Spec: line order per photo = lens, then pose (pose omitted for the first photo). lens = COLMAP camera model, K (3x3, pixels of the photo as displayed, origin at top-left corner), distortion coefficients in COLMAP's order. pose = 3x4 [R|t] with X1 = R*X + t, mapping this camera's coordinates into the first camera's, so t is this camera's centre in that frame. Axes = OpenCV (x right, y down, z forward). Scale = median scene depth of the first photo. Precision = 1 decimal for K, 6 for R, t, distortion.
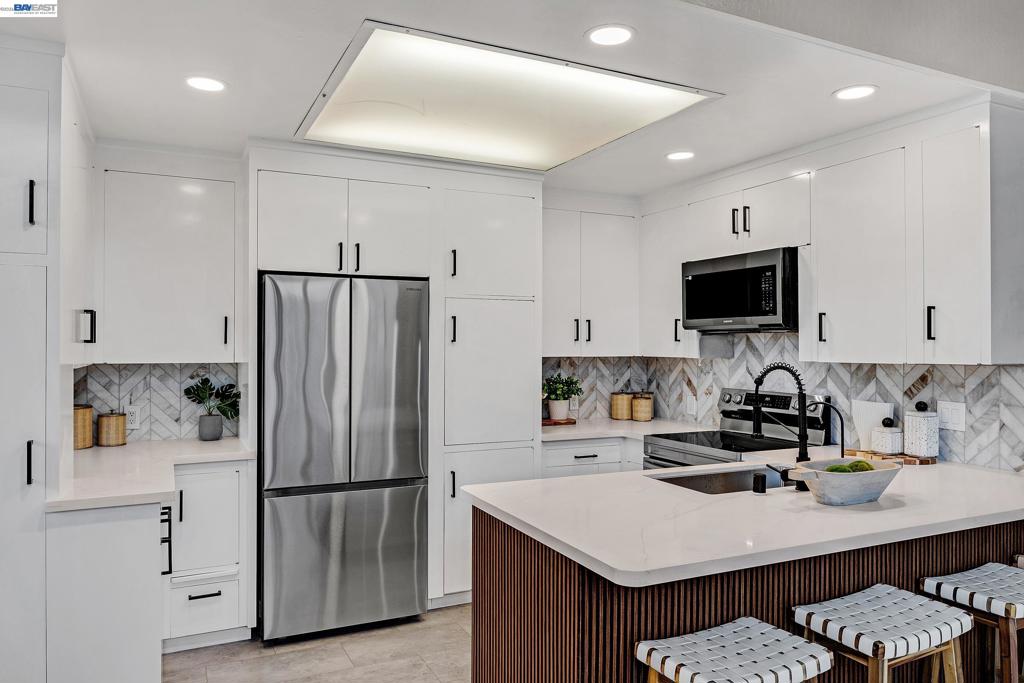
lens RADIAL K [[706.8, 0, 512.0], [0, 706.8, 341.5], [0, 0, 1]] dist [-0.003030, 0.000534]
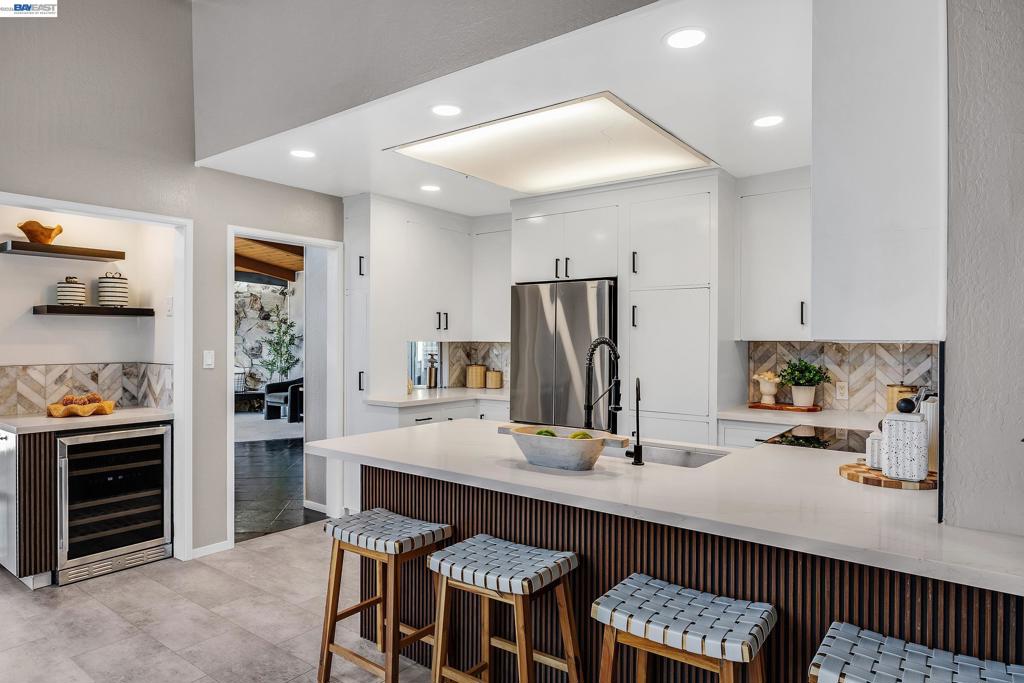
lens RADIAL K [[619.8, 0, 512.0], [0, 619.8, 341.5], [0, 0, 1]] dist [-0.006626, -0.000890]
pose [[0.446973, 0.003195, -0.894542, 0.823674], [0.000834, 0.999992, 0.003989, 0.022990], [0.894547, -0.002529, 0.446967, 0.337739]]
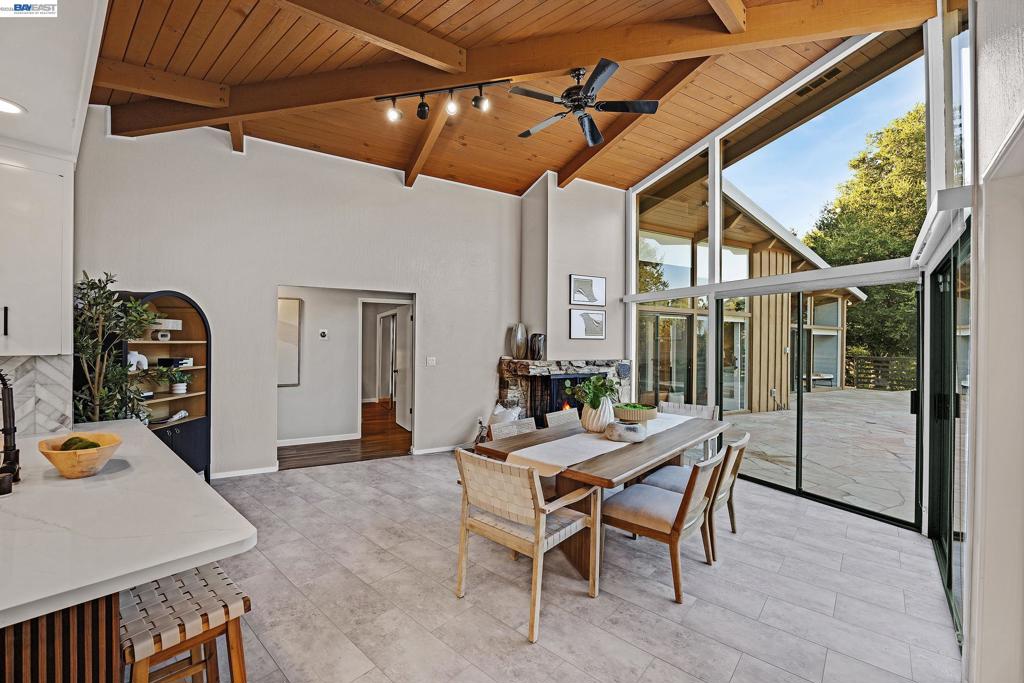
lens RADIAL K [[419.3, 0, 512.0], [0, 419.3, 341.5], [0, 0, 1]] dist [-0.000917, -0.000066]
pose [[-0.390101, -0.001217, 0.920771, -0.293691], [-0.011217, 0.999931, -0.003431, 0.001285], [-0.920704, -0.011666, -0.390087, 0.394751]]
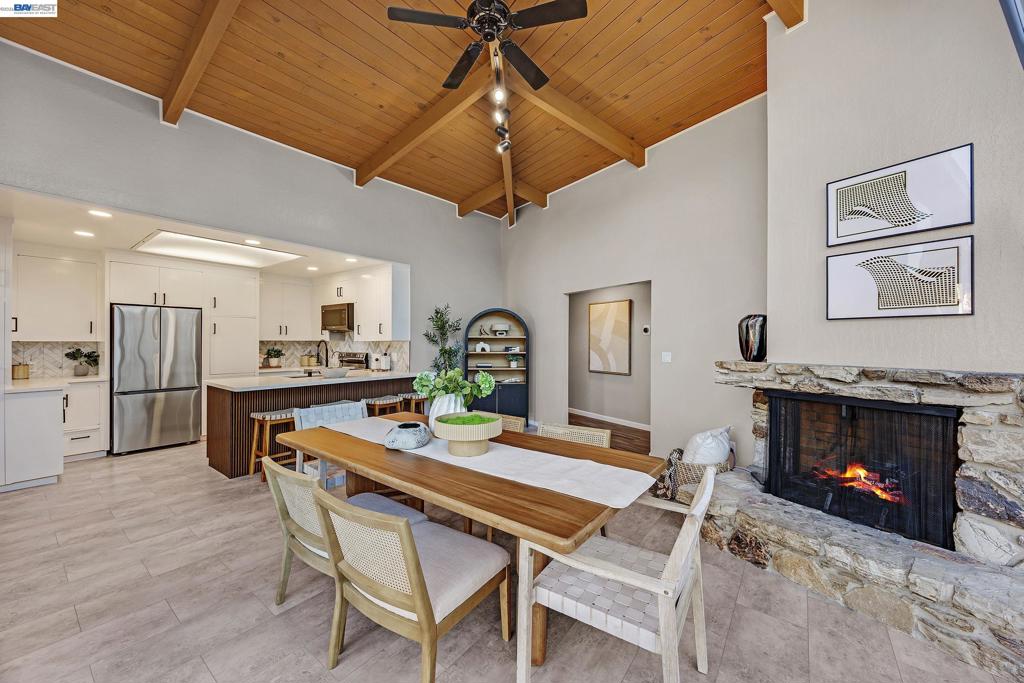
lens RADIAL K [[387.1, 0, 512.0], [0, 387.1, 341.5], [0, 0, 1]] dist [-0.003600, -0.000163]
pose [[0.890716, 0.000731, 0.454560, 0.248990], [-0.003205, 0.999984, 0.004671, 0.019704], [-0.454549, -0.005617, 0.890704, -0.750572]]
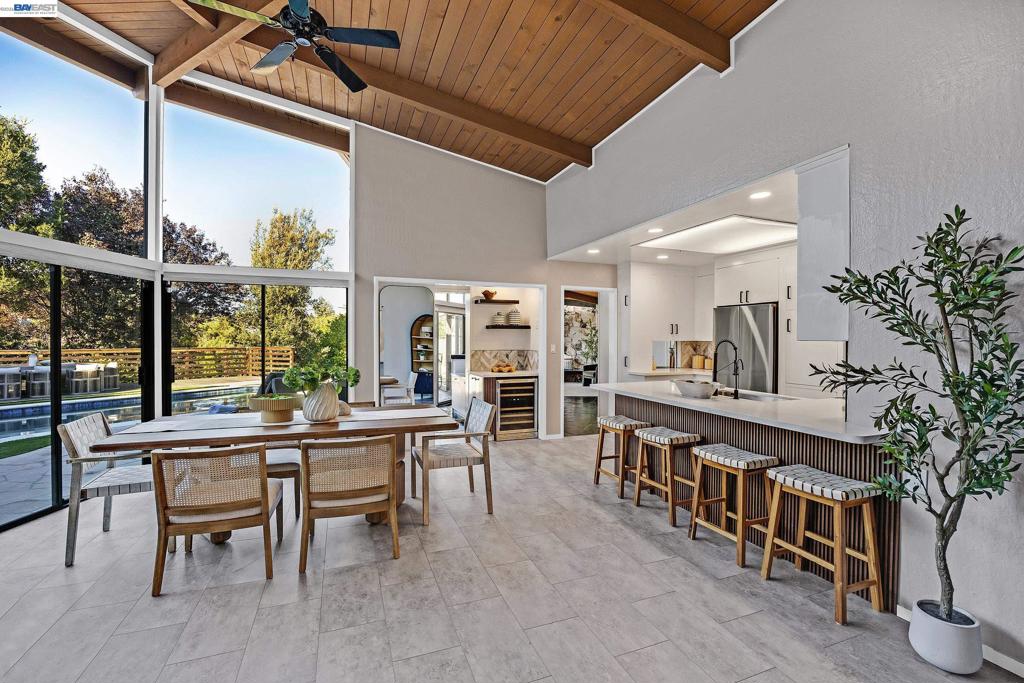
lens RADIAL K [[442.2, 0, 512.0], [0, 442.2, 341.5], [0, 0, 1]] dist [-0.000023, -0.000013]
pose [[-0.085156, 0.005367, -0.996353, 1.286709], [0.000817, 0.999986, 0.005317, 0.021406], [0.996367, -0.000361, -0.085159, 0.335140]]
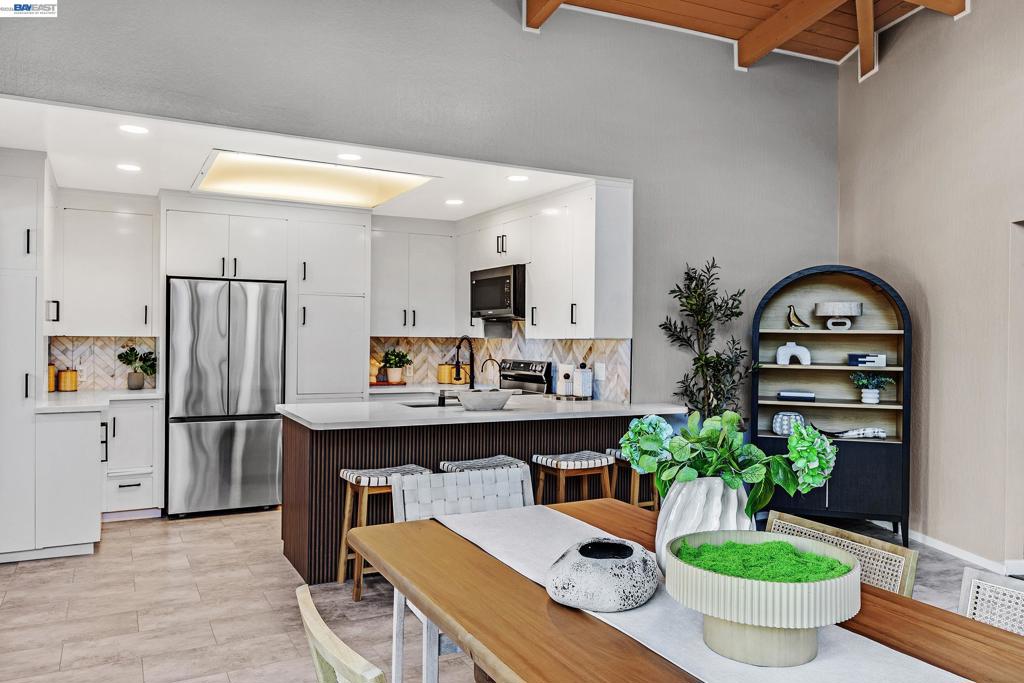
lens RADIAL K [[746.9, 0, 512.0], [0, 746.9, 341.5], [0, 0, 1]] dist [-0.000022, 0.001035]
pose [[0.999138, 0.008268, 0.040684, 0.302128], [-0.008656, 0.999919, 0.009368, 0.019044], [-0.040603, -0.009712, 0.999128, -0.605354]]
